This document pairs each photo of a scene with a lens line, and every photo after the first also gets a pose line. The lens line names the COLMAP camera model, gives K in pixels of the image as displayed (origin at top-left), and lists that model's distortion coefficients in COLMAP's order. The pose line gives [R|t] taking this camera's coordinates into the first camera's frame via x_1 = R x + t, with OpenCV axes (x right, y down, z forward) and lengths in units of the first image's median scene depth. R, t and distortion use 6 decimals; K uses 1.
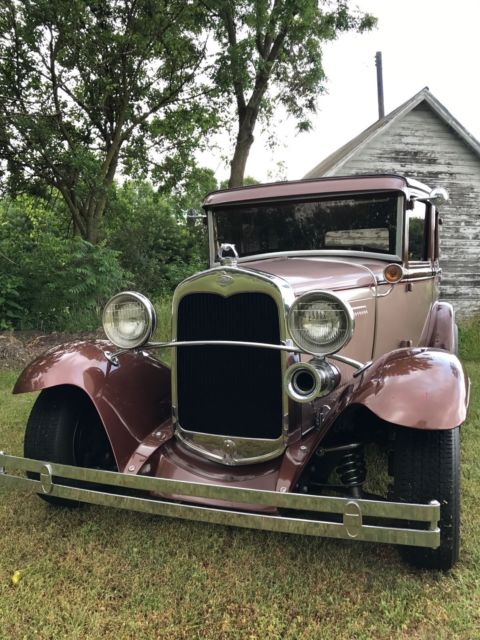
lens RADIAL K [[529.5, 0, 239.7], [0, 529.5, 320.8], [0, 0, 1]] dist [0.011255, -0.021650]
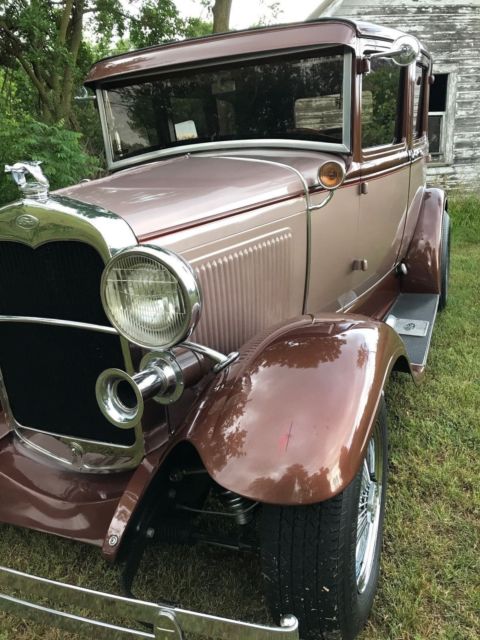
lens RADIAL K [[529.5, 0, 240.2], [0, 529.5, 322.4], [0, 0, 1]] dist [0.011255, -0.021650]
pose [[0.998064, -0.044776, -0.043157, 0.169490], [0.053917, 0.968846, 0.241723, -0.067681], [0.030989, -0.243582, 0.969385, 0.236123]]
